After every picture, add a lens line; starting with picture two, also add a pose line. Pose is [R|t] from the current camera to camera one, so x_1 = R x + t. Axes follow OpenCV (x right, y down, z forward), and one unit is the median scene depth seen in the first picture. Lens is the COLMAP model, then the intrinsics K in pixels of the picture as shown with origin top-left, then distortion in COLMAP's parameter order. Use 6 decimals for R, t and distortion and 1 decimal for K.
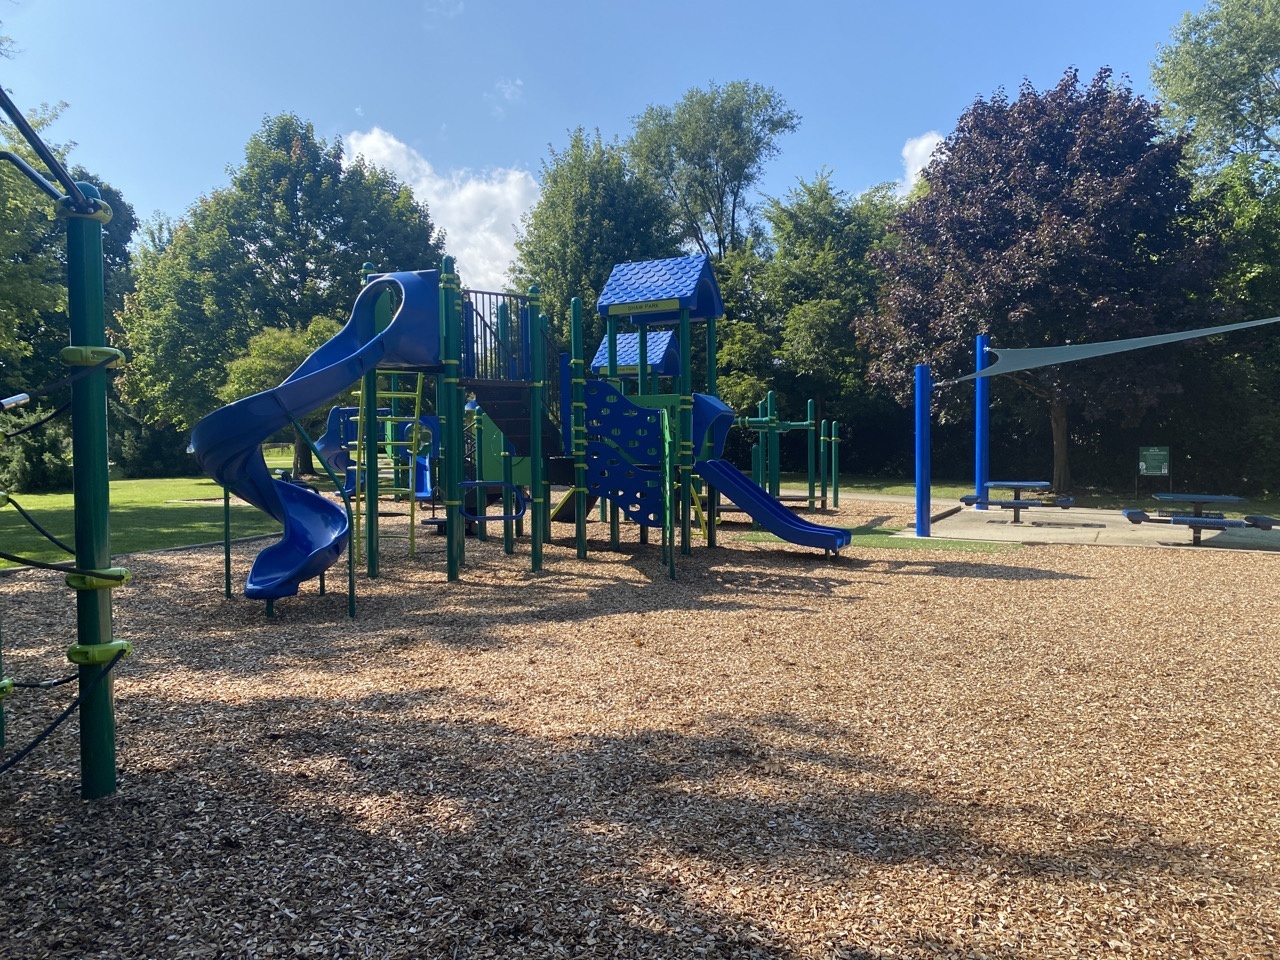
lens RADIAL K [[989.7, 0, 640.0], [0, 989.7, 480.0], [0, 0, 1]] dist [0.034807, -0.041511]
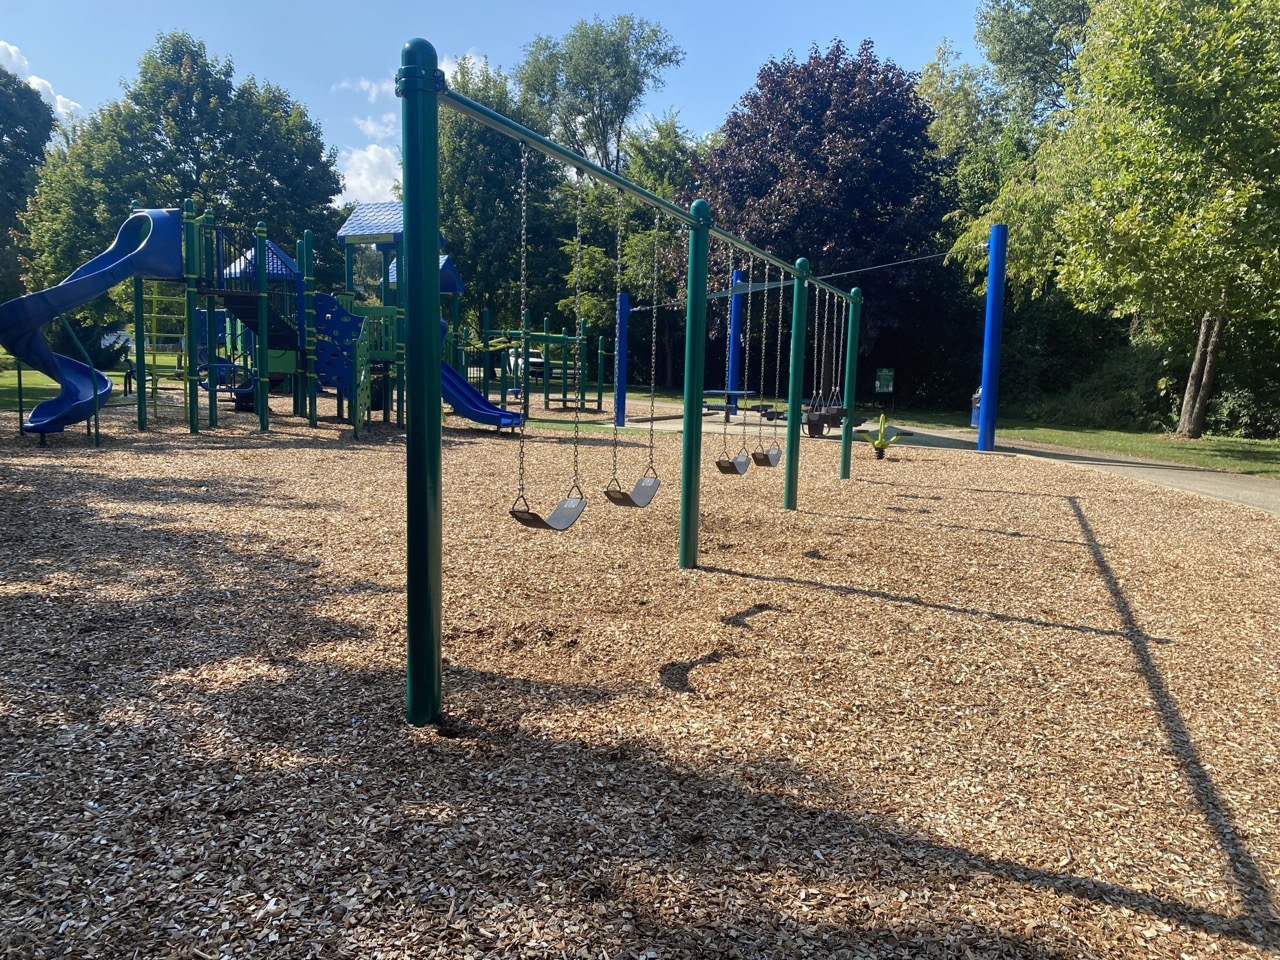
lens RADIAL K [[989.7, 0, 640.0], [0, 989.7, 480.0], [0, 0, 1]] dist [0.034807, -0.041511]
pose [[0.998731, 0.031078, 0.039637, 0.121702], [-0.034195, 0.996164, 0.080543, 0.009730], [-0.036982, -0.081797, 0.995963, -0.135158]]
